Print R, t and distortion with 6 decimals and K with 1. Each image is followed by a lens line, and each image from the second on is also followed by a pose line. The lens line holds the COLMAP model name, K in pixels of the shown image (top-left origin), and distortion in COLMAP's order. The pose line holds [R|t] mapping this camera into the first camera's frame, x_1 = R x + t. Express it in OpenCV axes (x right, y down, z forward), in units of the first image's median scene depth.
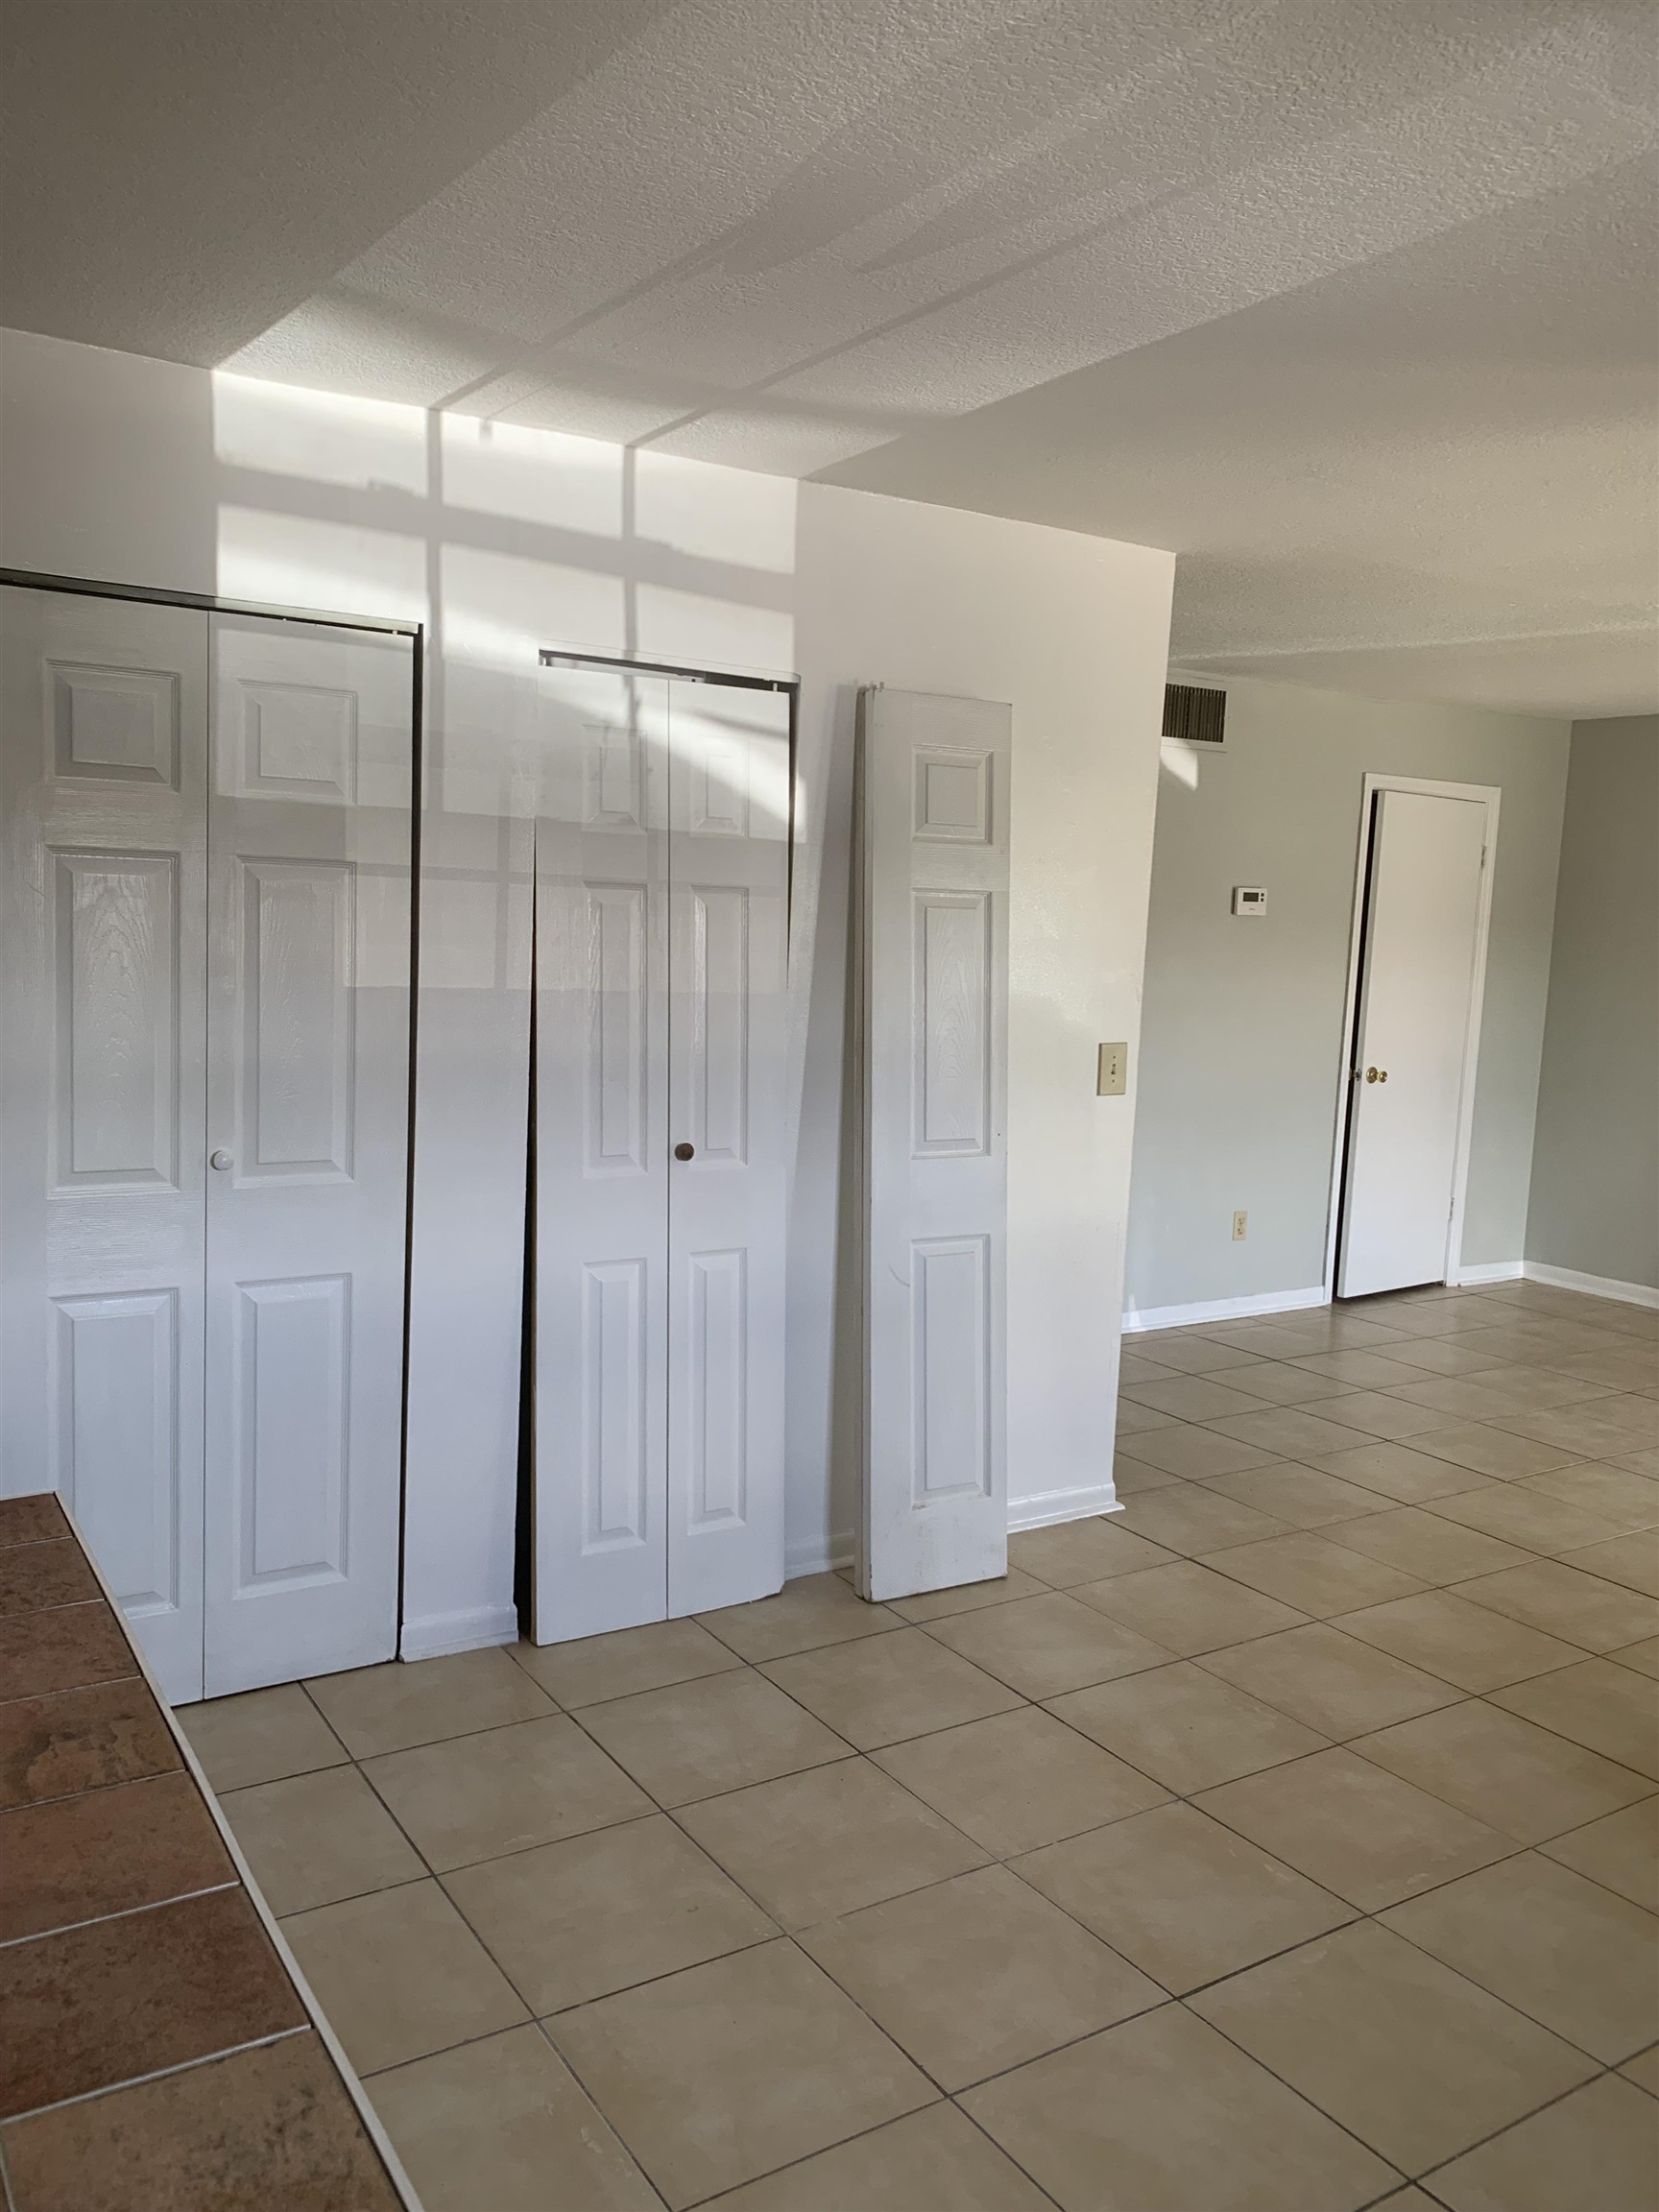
lens RADIAL K [[1697.1, 0, 830.1], [0, 1697.1, 1109.1], [0, 0, 1]] dist [0.005435, 0.002775]
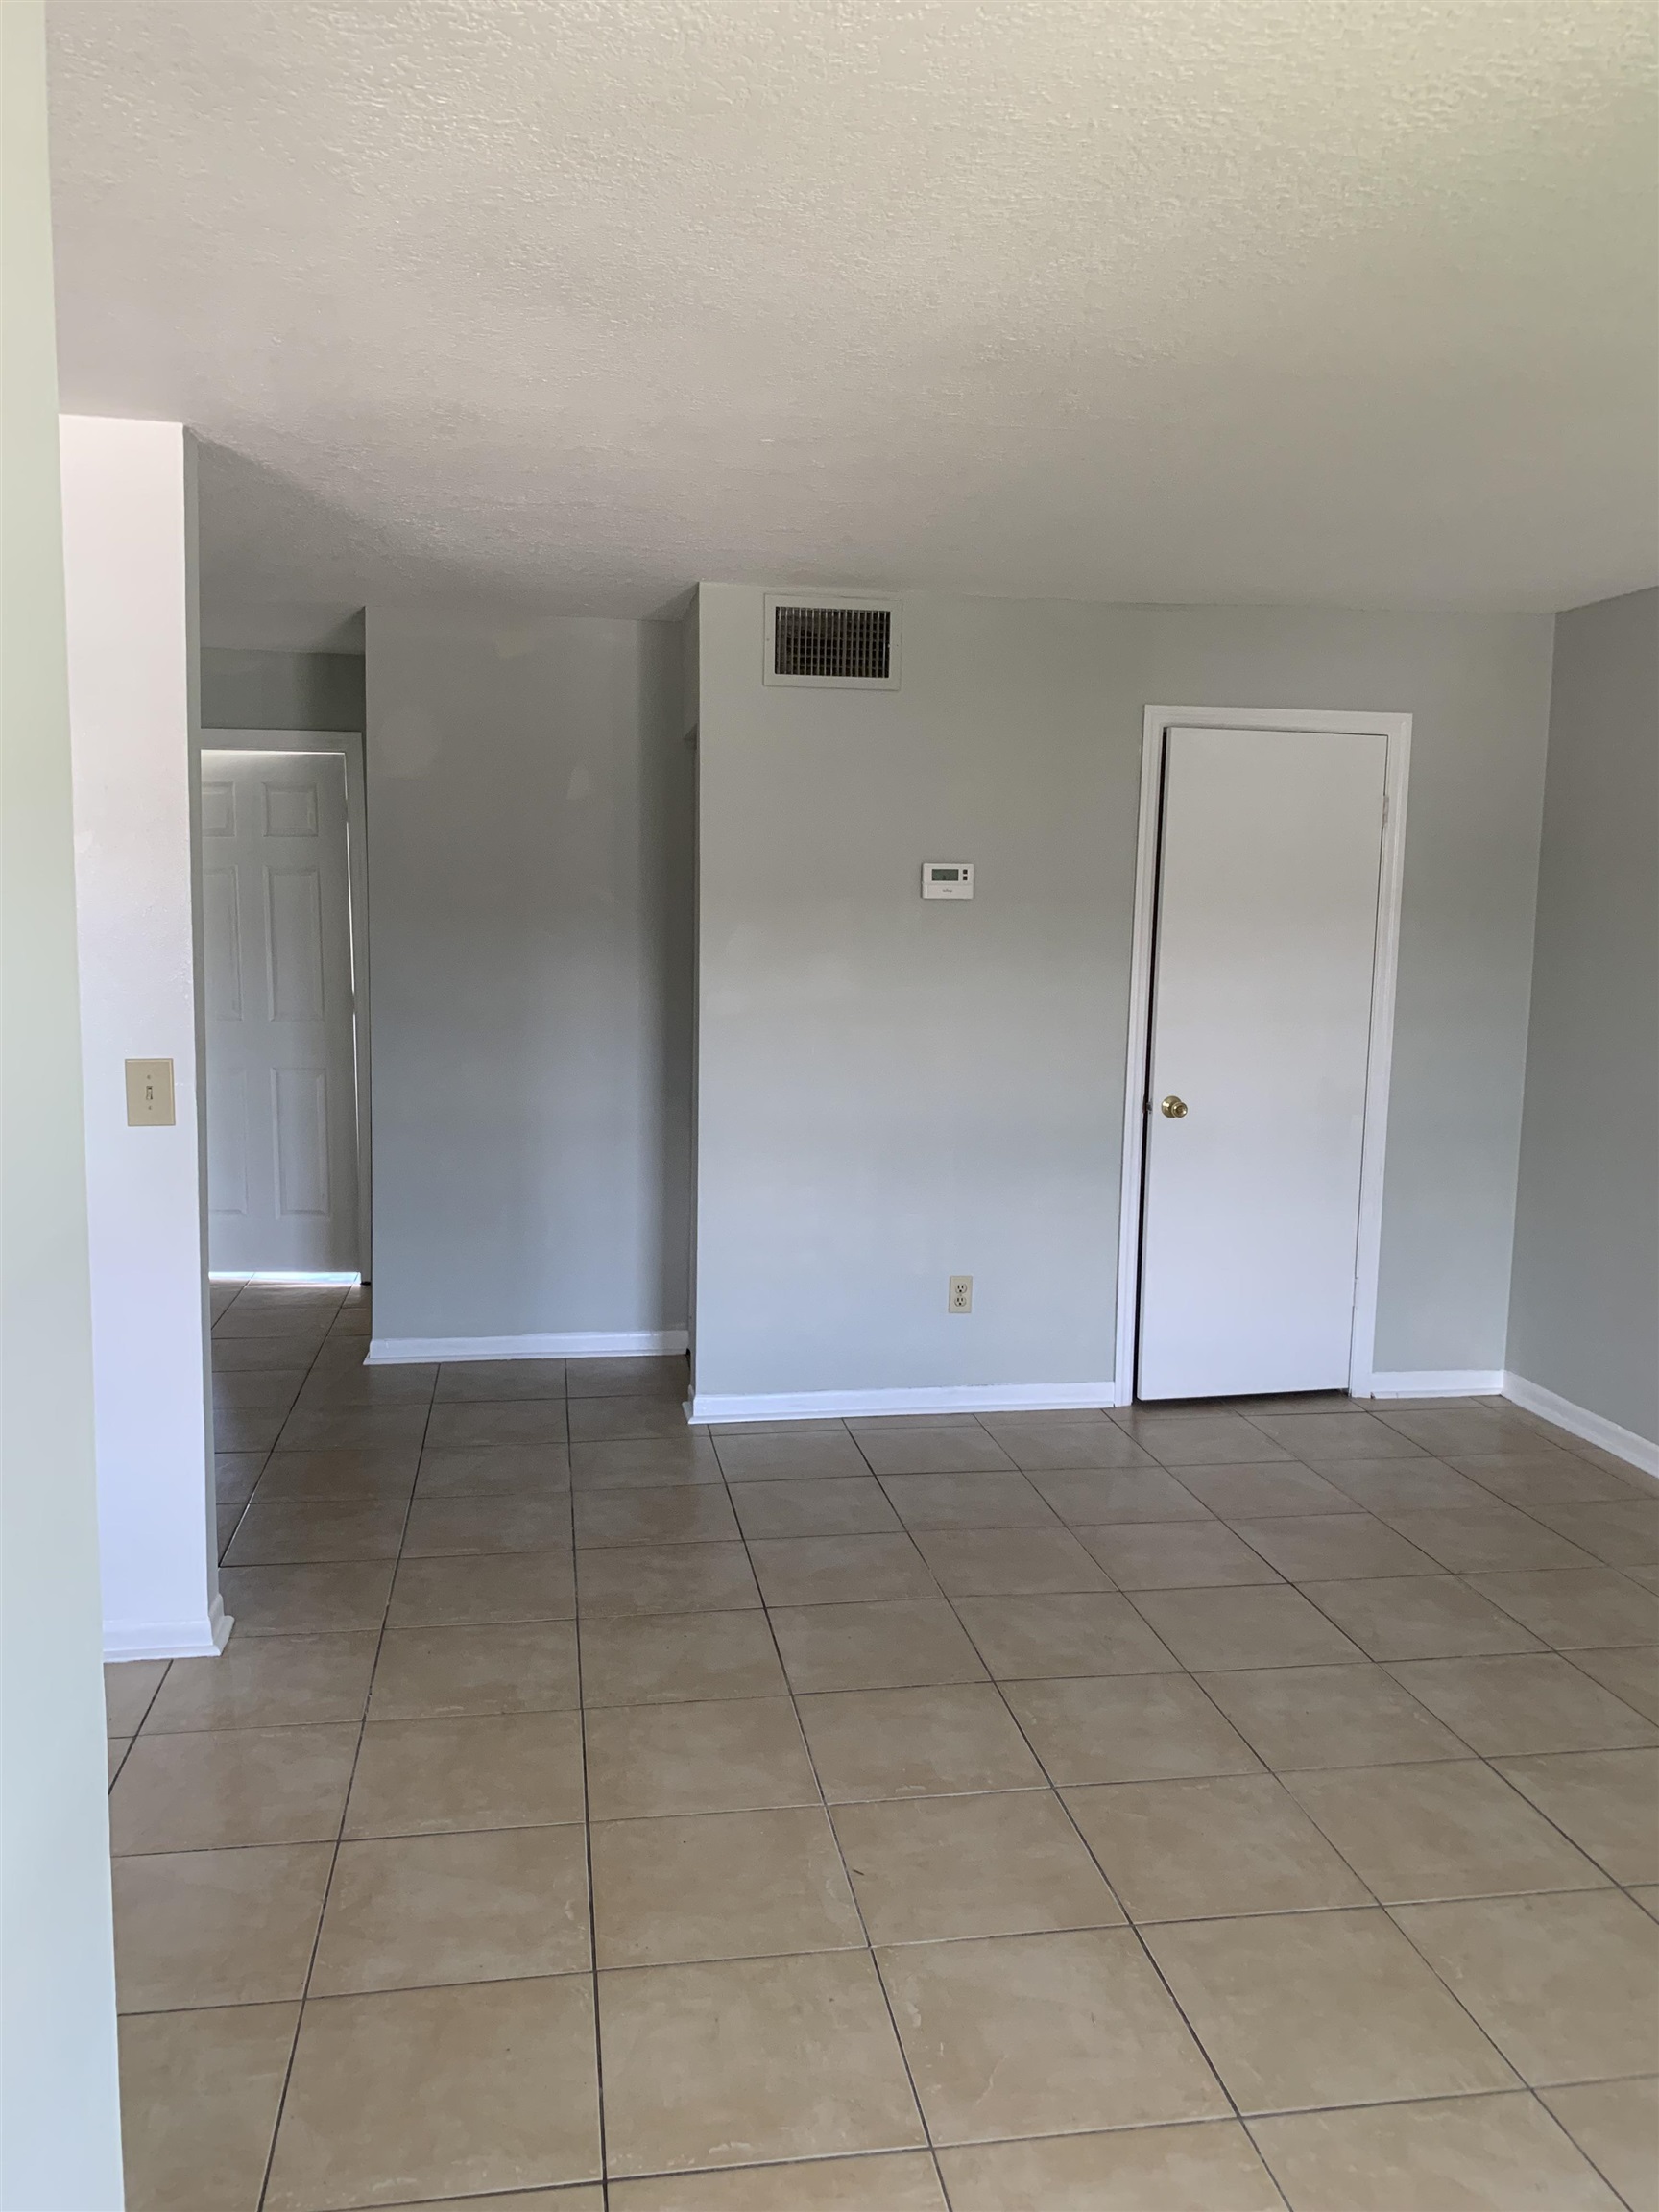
lens RADIAL K [[1696.4, 0, 817.2], [0, 1696.4, 1107.6], [0, 0, 1]] dist [0.027378, -0.014745]
pose [[0.917740, 0.028879, -0.396129, 0.483907], [-0.029274, 0.999559, 0.005049, -0.019680], [0.396100, 0.006963, 0.918181, 0.252240]]
